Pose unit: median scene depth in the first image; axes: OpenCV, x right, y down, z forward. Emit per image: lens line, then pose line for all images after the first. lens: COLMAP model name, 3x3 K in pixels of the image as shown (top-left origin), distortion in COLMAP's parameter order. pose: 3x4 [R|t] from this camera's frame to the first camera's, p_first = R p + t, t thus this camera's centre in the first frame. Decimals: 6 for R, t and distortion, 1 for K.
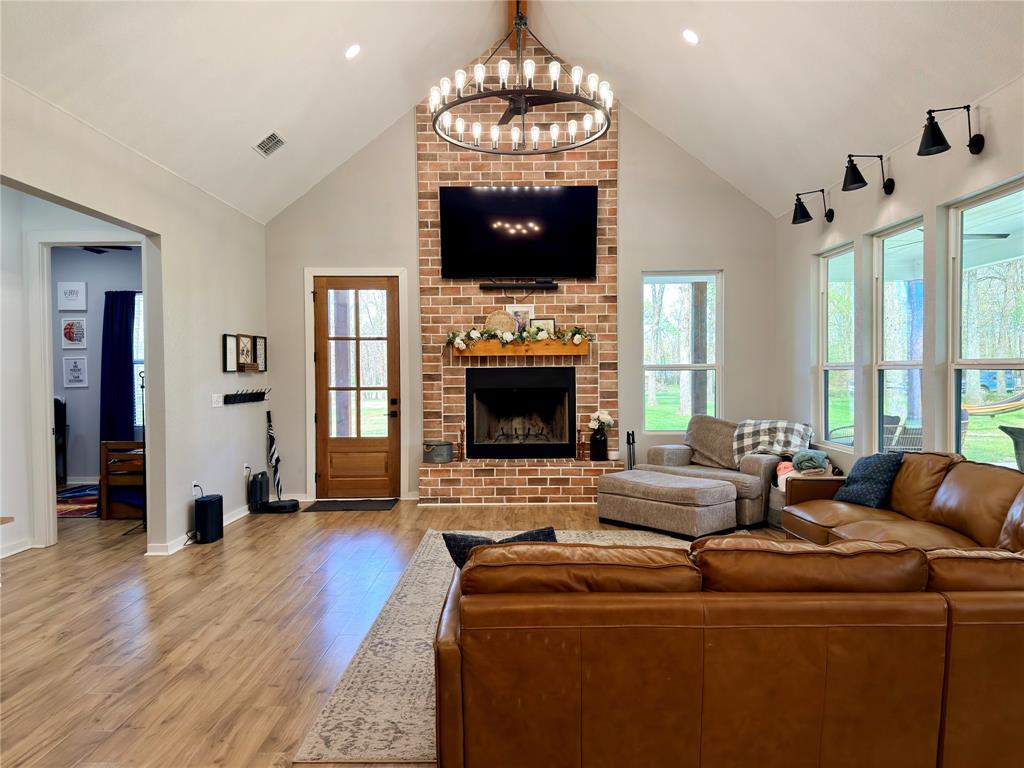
lens RADIAL K [[727.2, 0, 492.9], [0, 727.2, 392.2], [0, 0, 1]] dist [0.062681, -0.015060]
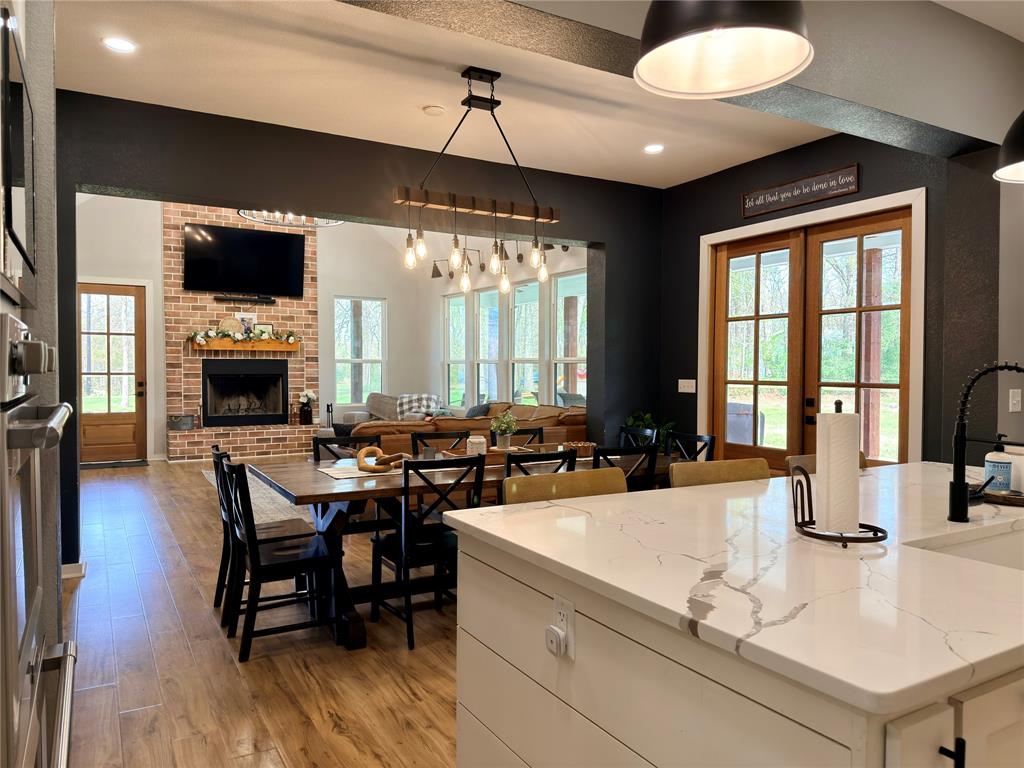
lens RADIAL K [[727.2, 0, 514.8], [0, 727.2, 385.4], [0, 0, 1]] dist [0.062681, -0.015060]
pose [[0.857146, -0.003046, 0.515064, -0.242004], [0.005913, 0.999975, -0.003927, 0.024147], [-0.515039, 0.006411, 0.857143, -0.444708]]
